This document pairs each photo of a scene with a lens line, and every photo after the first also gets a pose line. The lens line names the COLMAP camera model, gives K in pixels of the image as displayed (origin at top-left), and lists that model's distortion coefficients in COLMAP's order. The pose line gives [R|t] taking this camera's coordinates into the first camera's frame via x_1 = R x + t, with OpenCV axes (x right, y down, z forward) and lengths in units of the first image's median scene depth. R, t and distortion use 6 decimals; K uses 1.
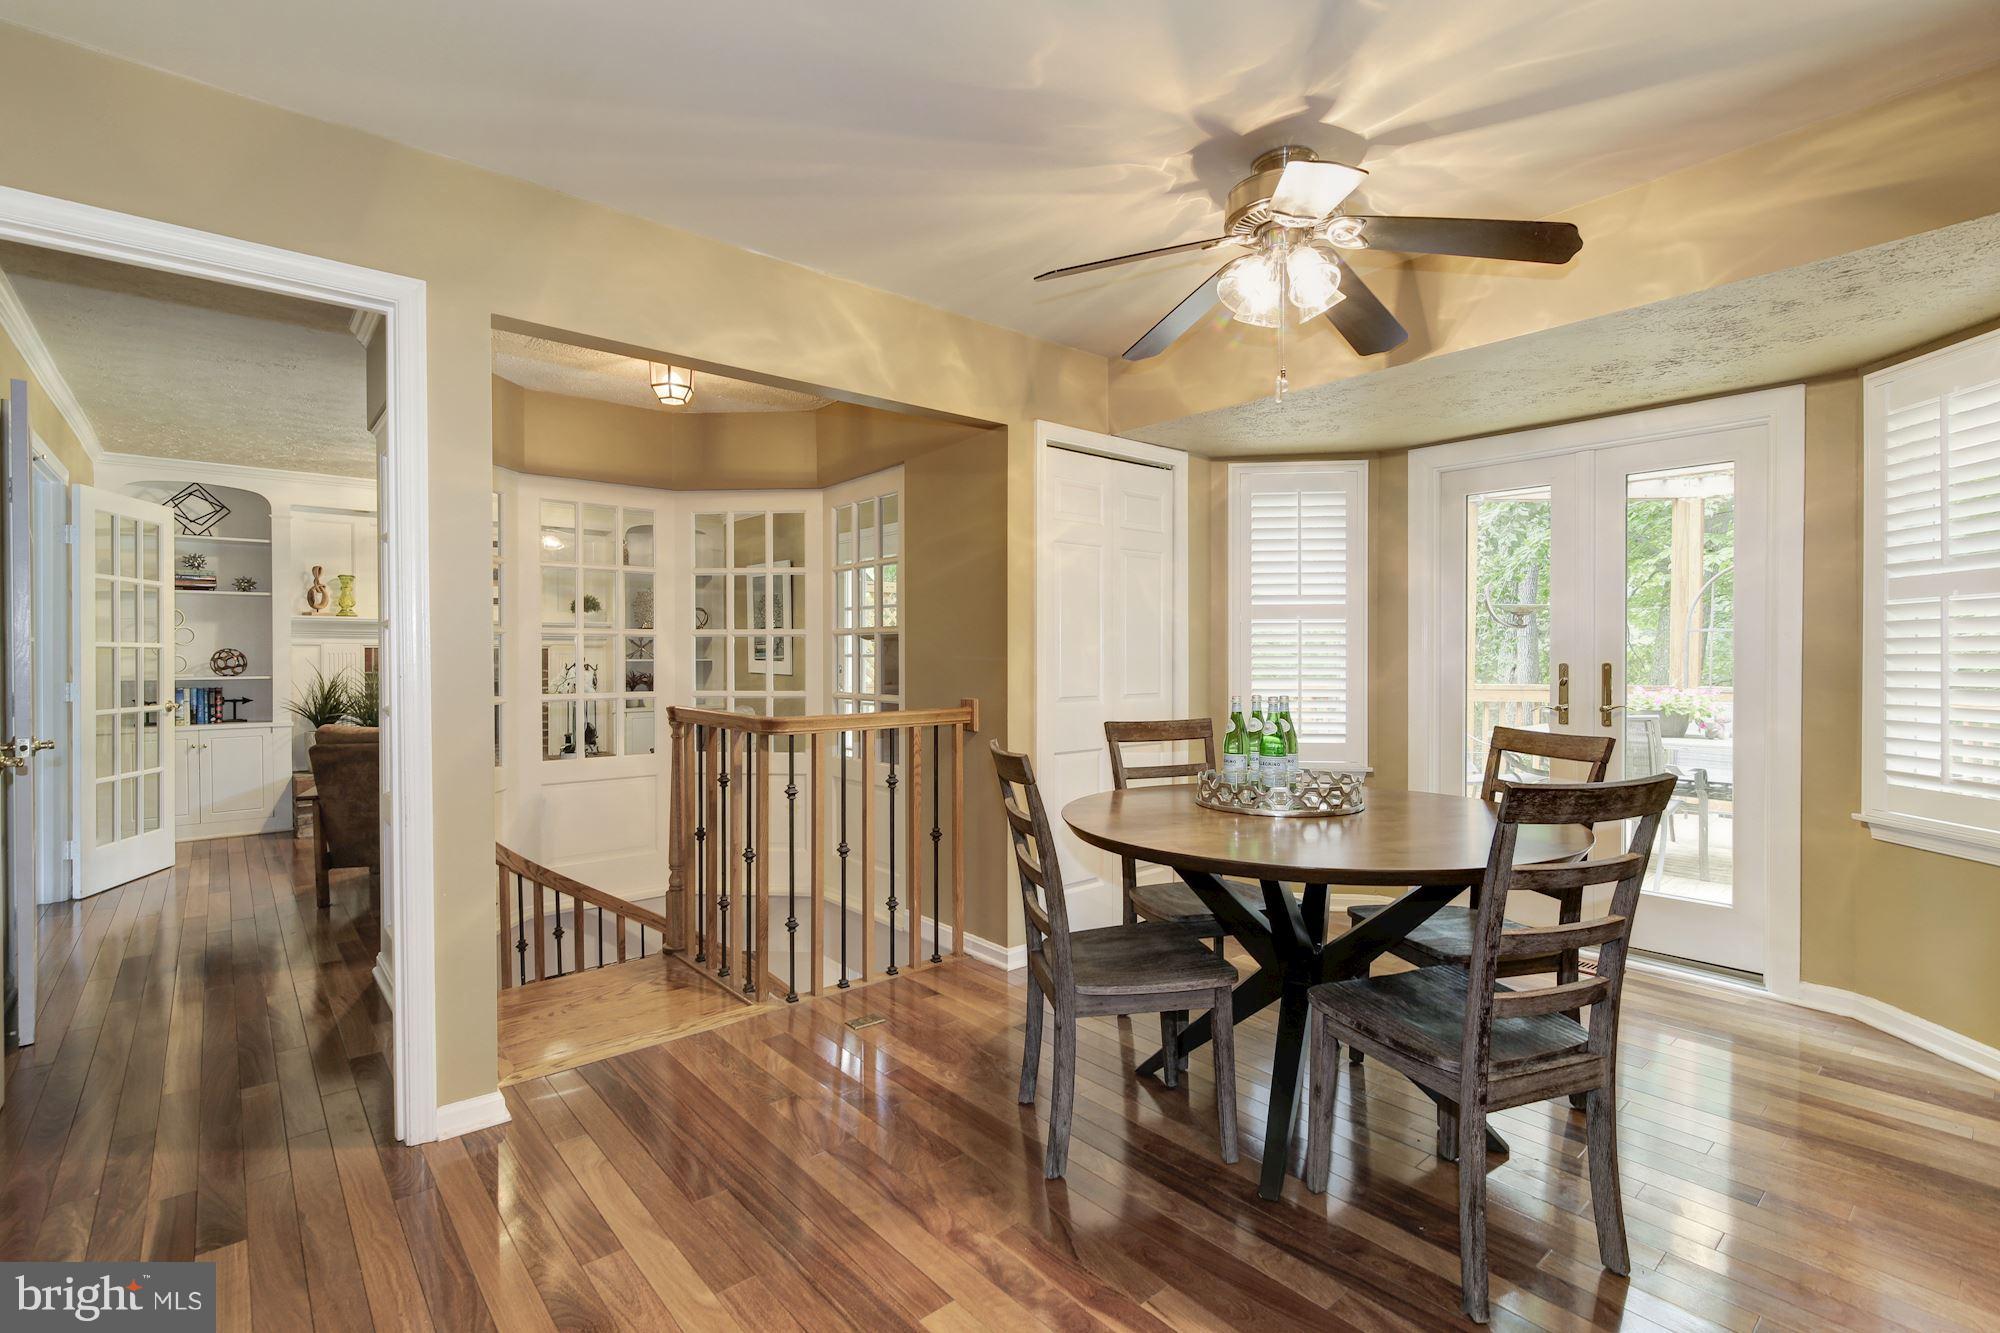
lens RADIAL K [[914.8, 0, 982.6], [0, 914.8, 668.3], [0, 0, 1]] dist [-0.001992, 0.000496]
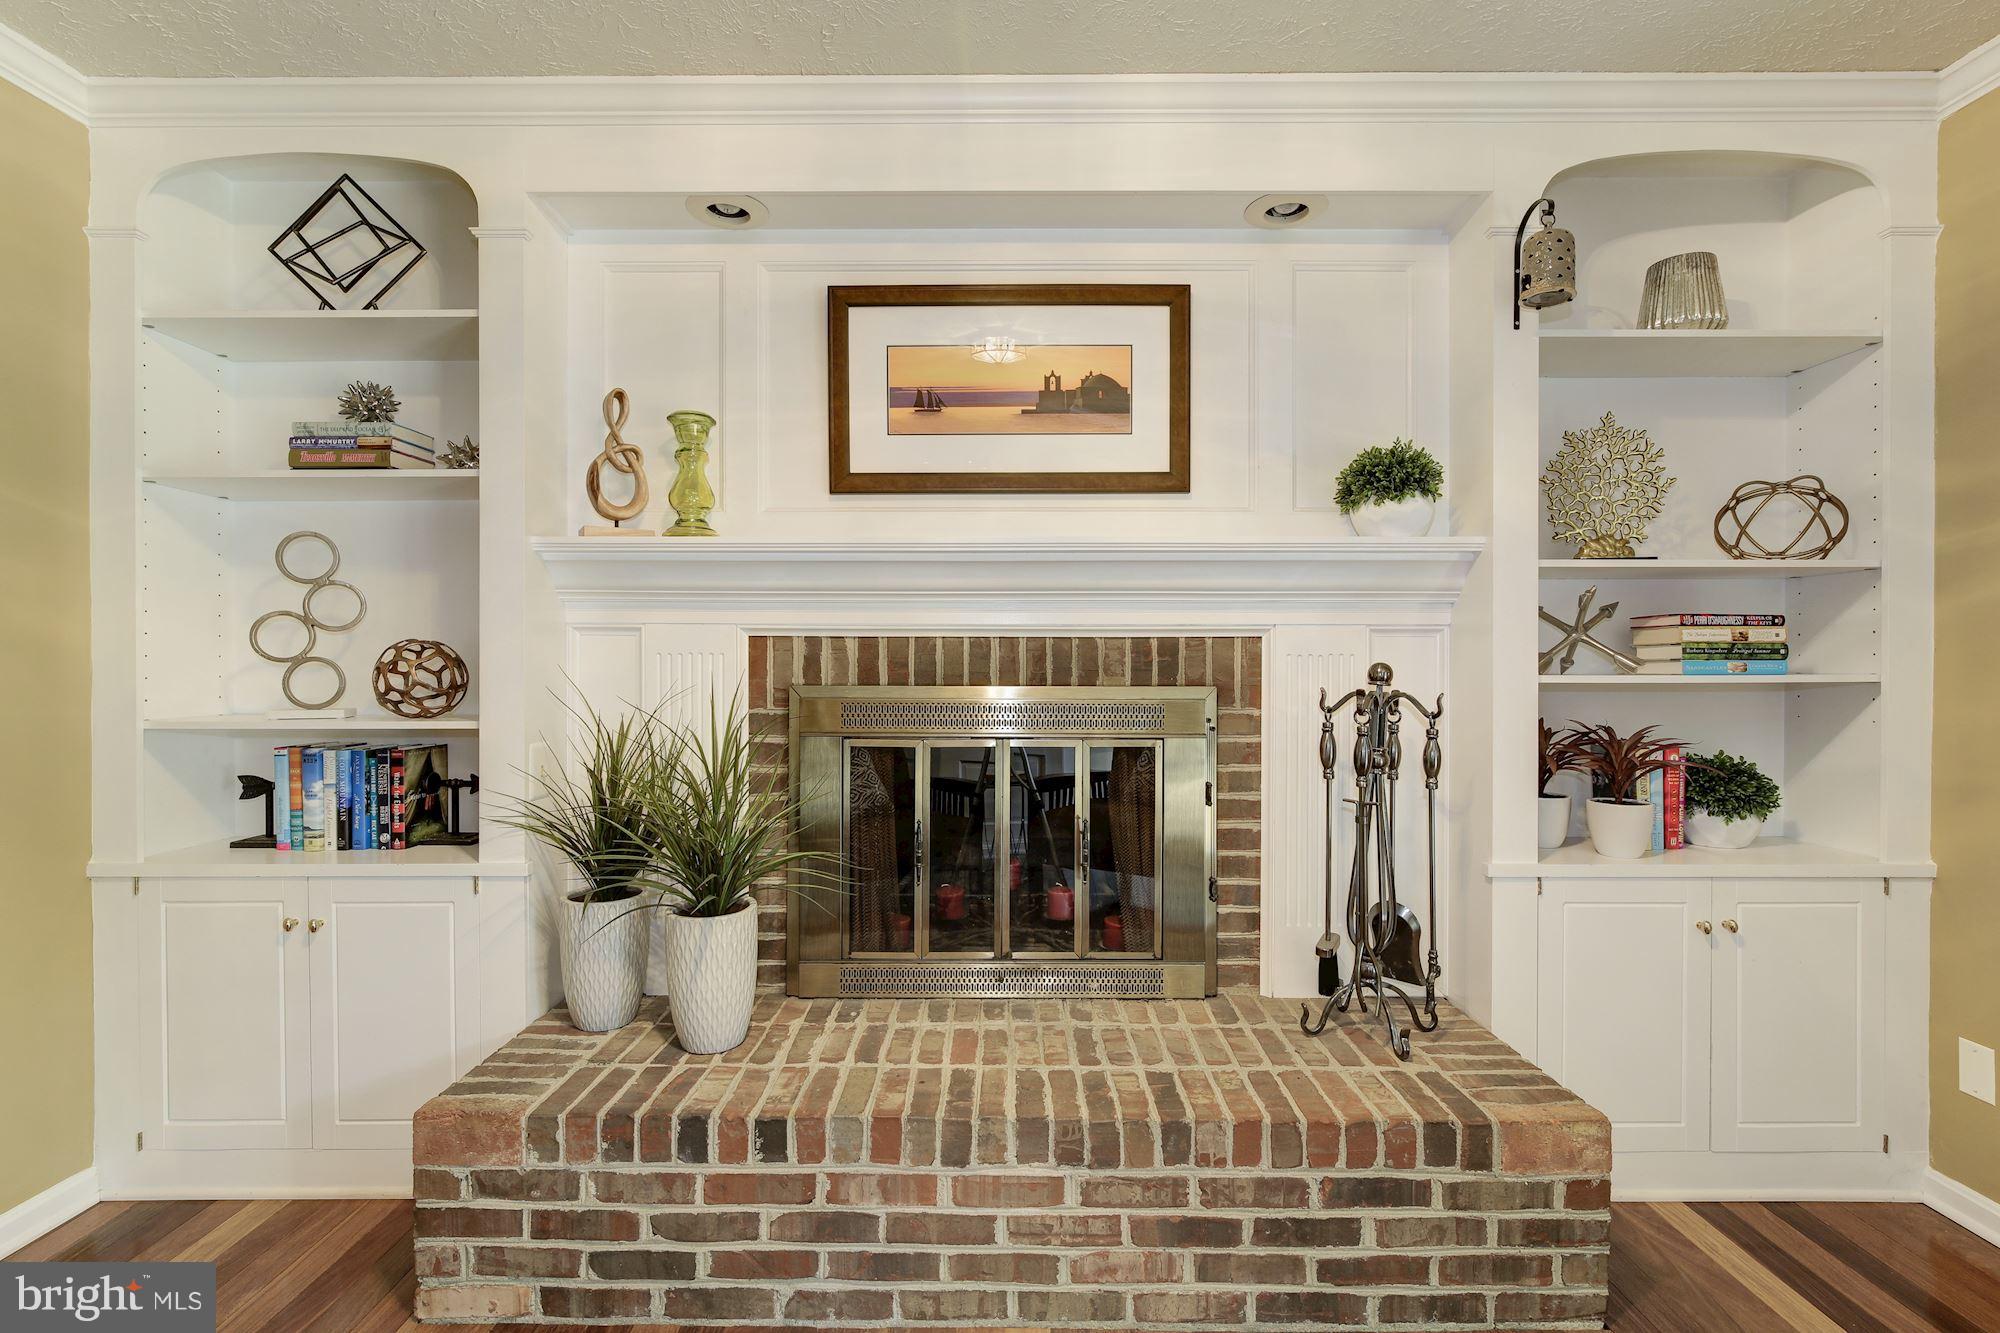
lens RADIAL K [[914.8, 0, 1006.6], [0, 914.8, 668.0], [0, 0, 1]] dist [-0.001992, 0.000496]
pose [[0.766778, 0.008476, -0.641856, -0.416232], [-0.010803, 0.999942, 0.000300, -0.013165], [0.641821, 0.006704, 0.766825, 0.859427]]
